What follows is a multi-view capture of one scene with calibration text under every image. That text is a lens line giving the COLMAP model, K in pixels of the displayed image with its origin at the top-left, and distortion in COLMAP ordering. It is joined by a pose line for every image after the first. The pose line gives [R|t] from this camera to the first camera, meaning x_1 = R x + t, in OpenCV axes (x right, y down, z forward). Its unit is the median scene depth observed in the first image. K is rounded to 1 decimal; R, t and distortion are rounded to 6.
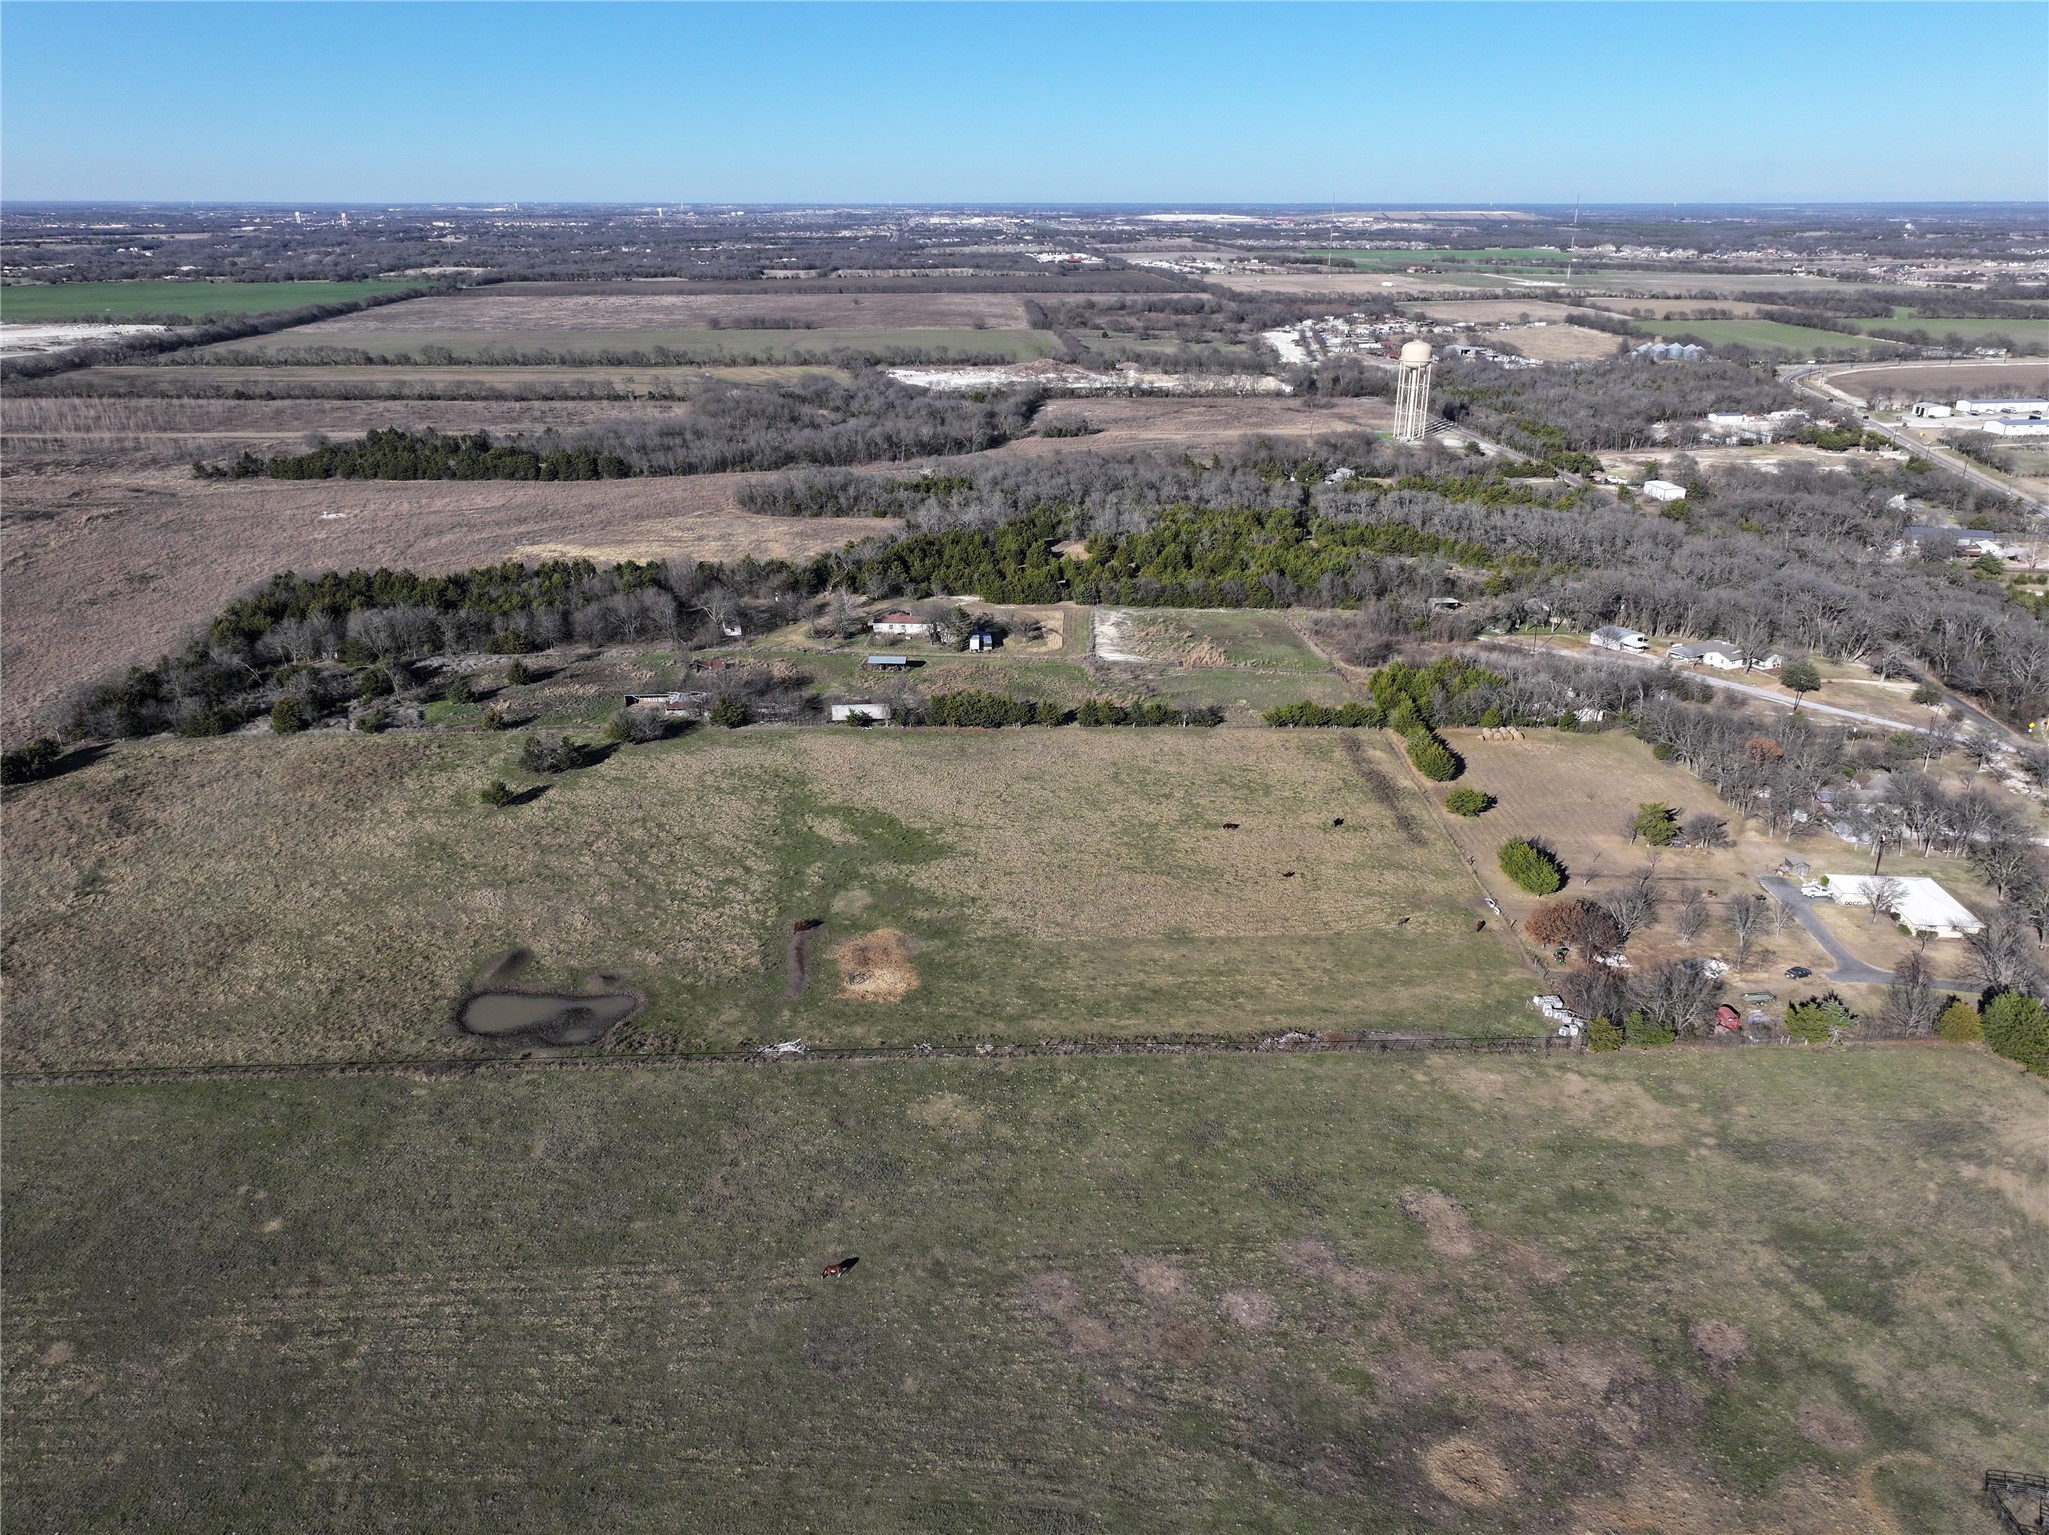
lens RADIAL K [[1431.1, 0, 1019.9], [0, 1431.1, 768.3], [0, 0, 1]] dist [-0.004415, 0.017461]
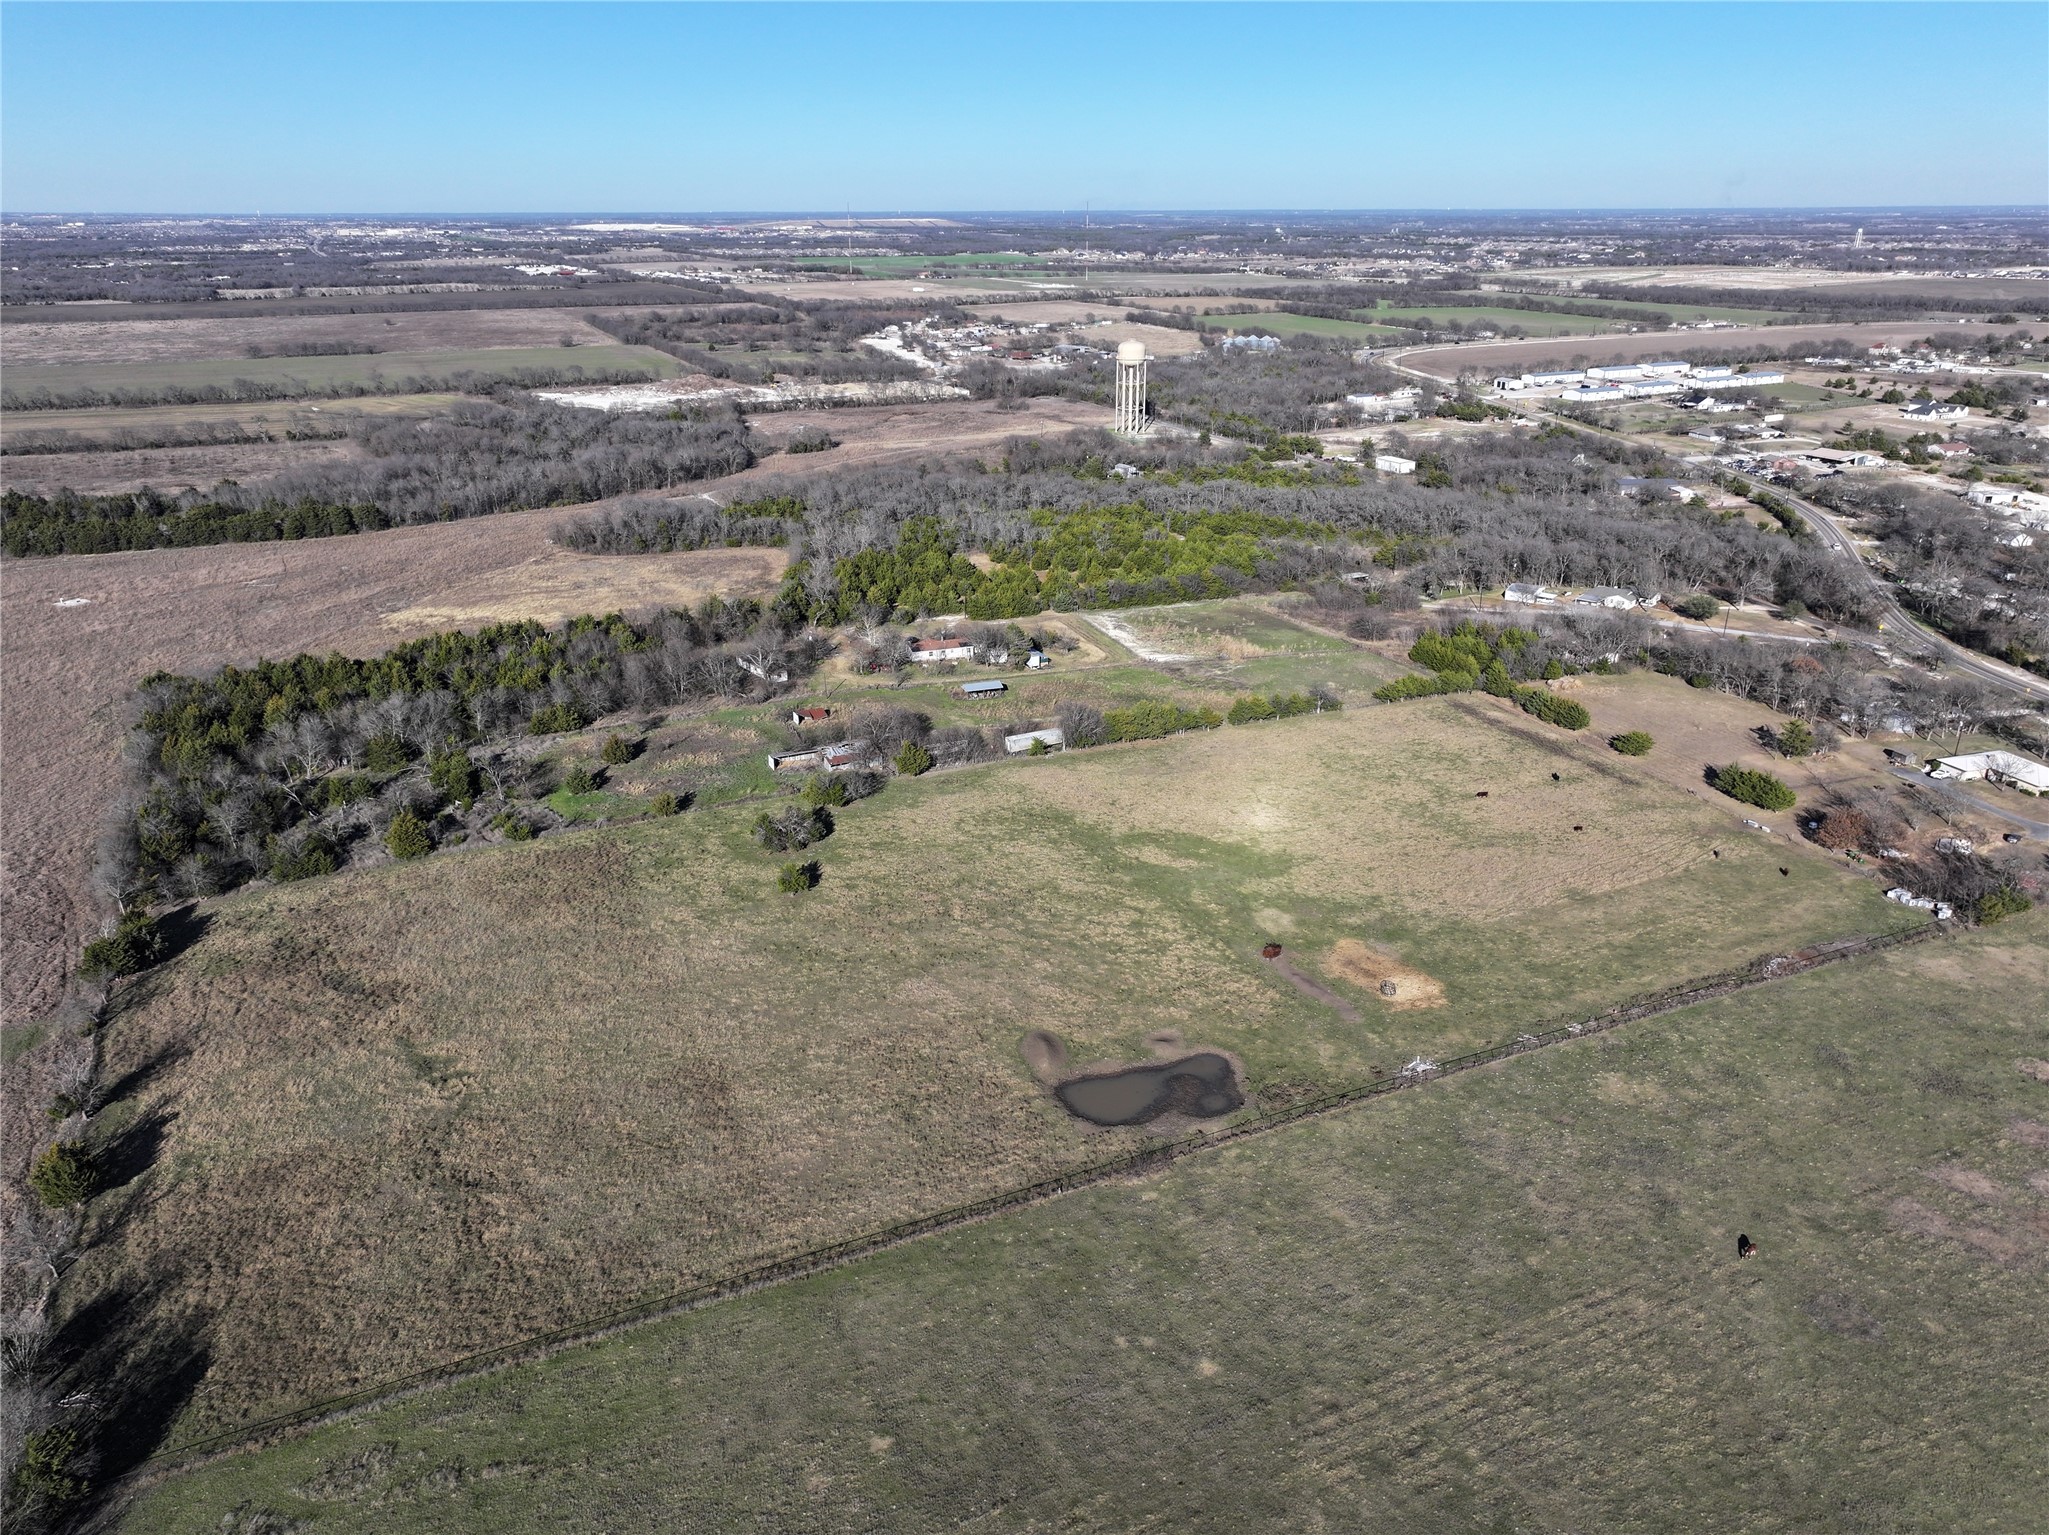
lens RADIAL K [[1431.1, 0, 1019.9], [0, 1431.1, 768.3], [0, 0, 1]] dist [-0.004415, 0.017461]
pose [[0.928352, -0.139218, 0.344647, -0.176398], [0.141026, 0.989805, 0.019955, -0.015947], [-0.343911, 0.030079, 0.938520, 0.040194]]
